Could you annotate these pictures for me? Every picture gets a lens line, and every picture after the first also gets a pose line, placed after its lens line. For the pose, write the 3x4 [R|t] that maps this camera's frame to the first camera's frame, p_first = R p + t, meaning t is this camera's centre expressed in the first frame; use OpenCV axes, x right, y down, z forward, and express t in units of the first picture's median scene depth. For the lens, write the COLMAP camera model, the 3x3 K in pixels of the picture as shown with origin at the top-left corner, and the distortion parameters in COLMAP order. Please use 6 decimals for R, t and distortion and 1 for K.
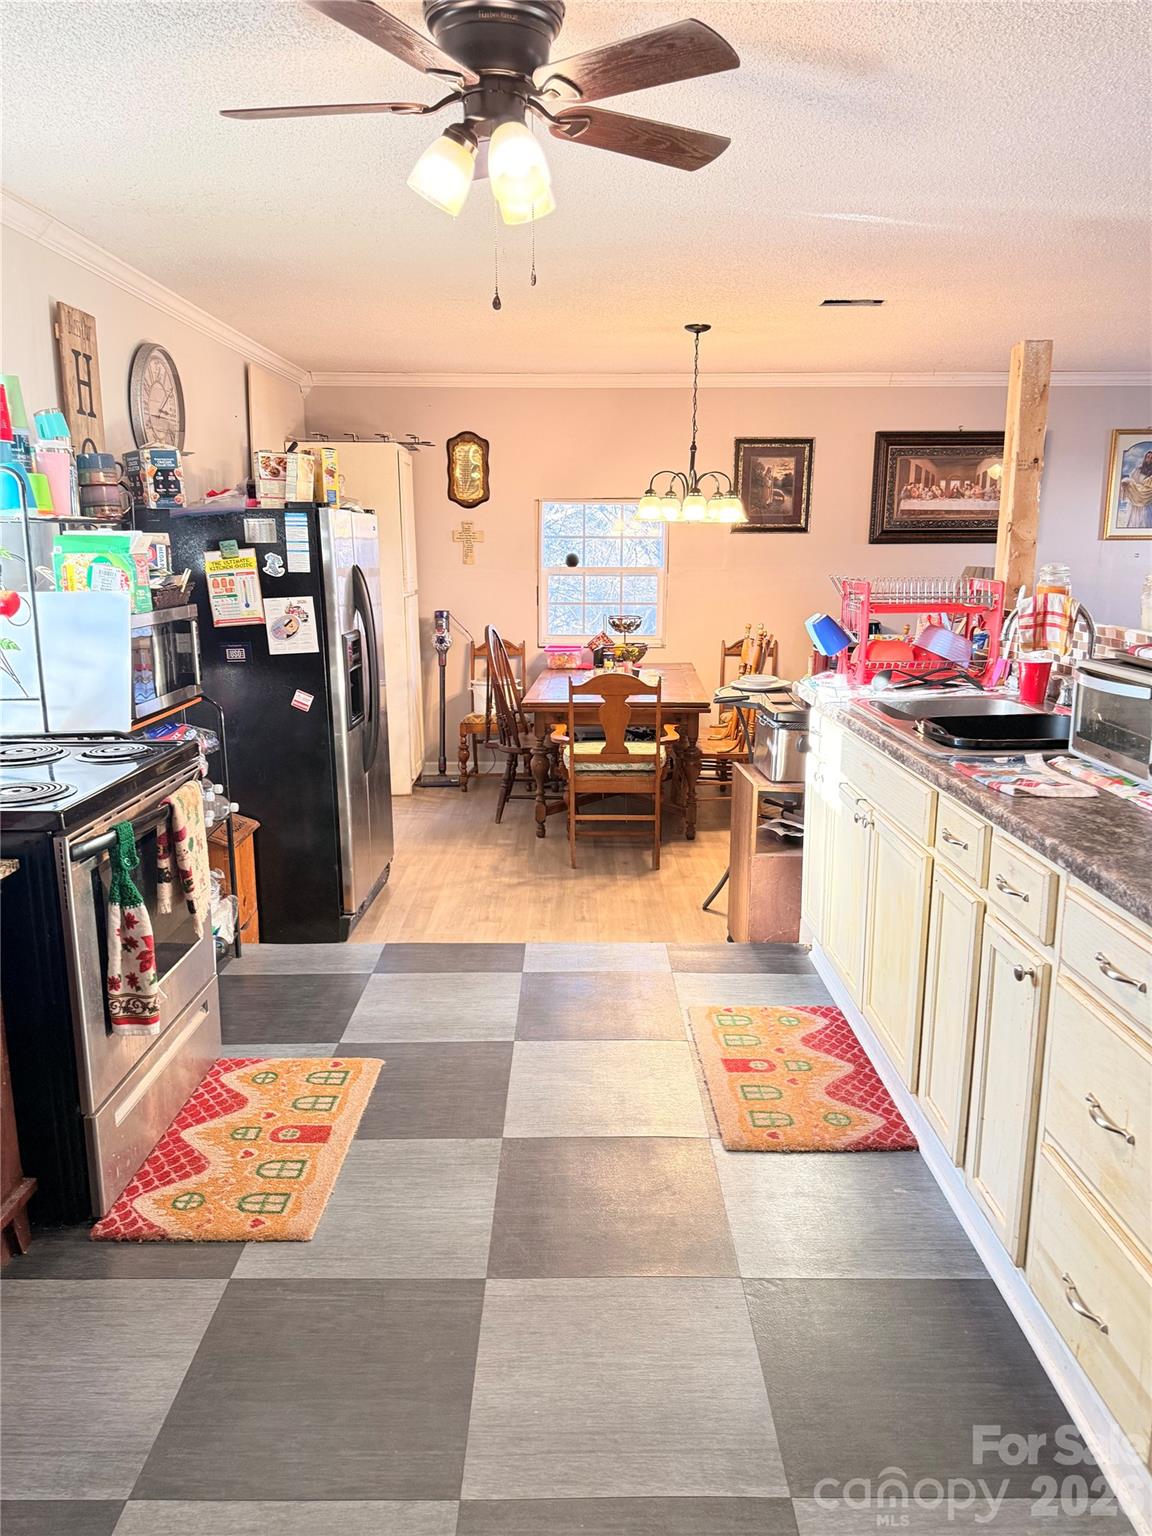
lens RADIAL K [[1077.8, 0, 574.0], [0, 1077.8, 769.0], [0, 0, 1]] dist [-0.006888, -0.003494]
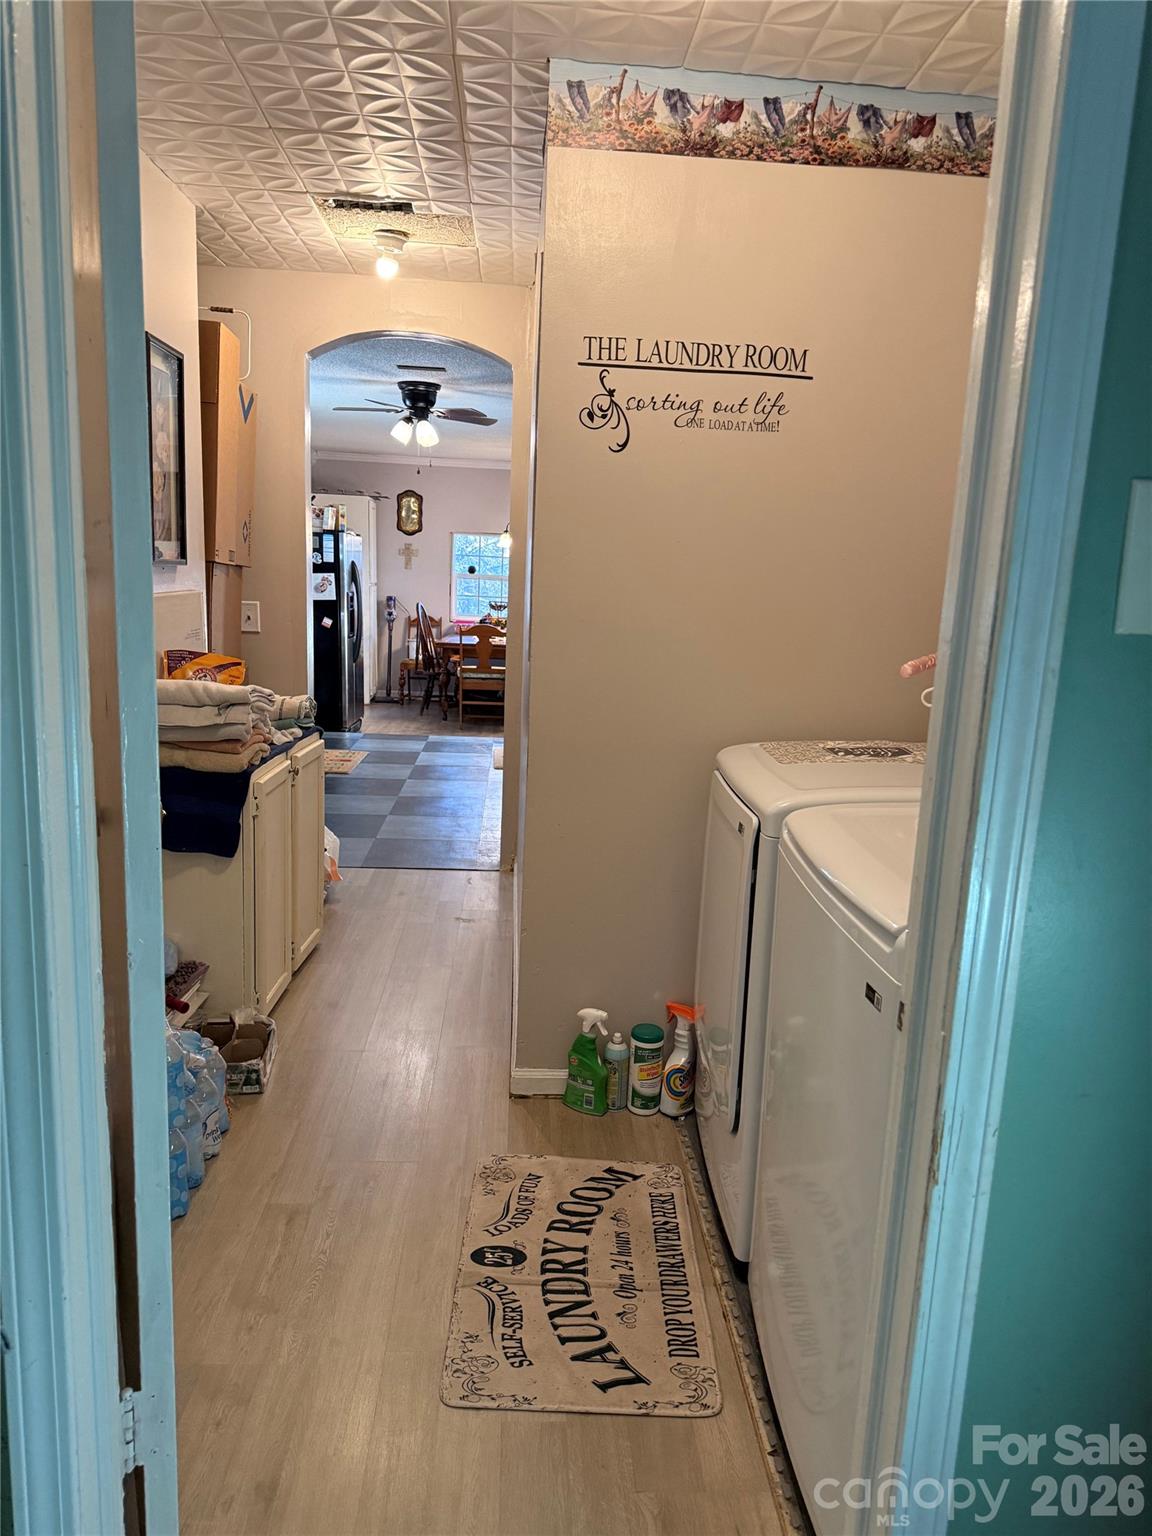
lens RADIAL K [[1077.8, 0, 573.0], [0, 1077.8, 769.3], [0, 0, 1]] dist [-0.006888, -0.003494]
pose [[0.997986, 0.026444, 0.057652, 0.072199], [-0.024786, 0.999264, -0.029283, 0.170547], [-0.058384, 0.027795, 0.997907, -0.703973]]
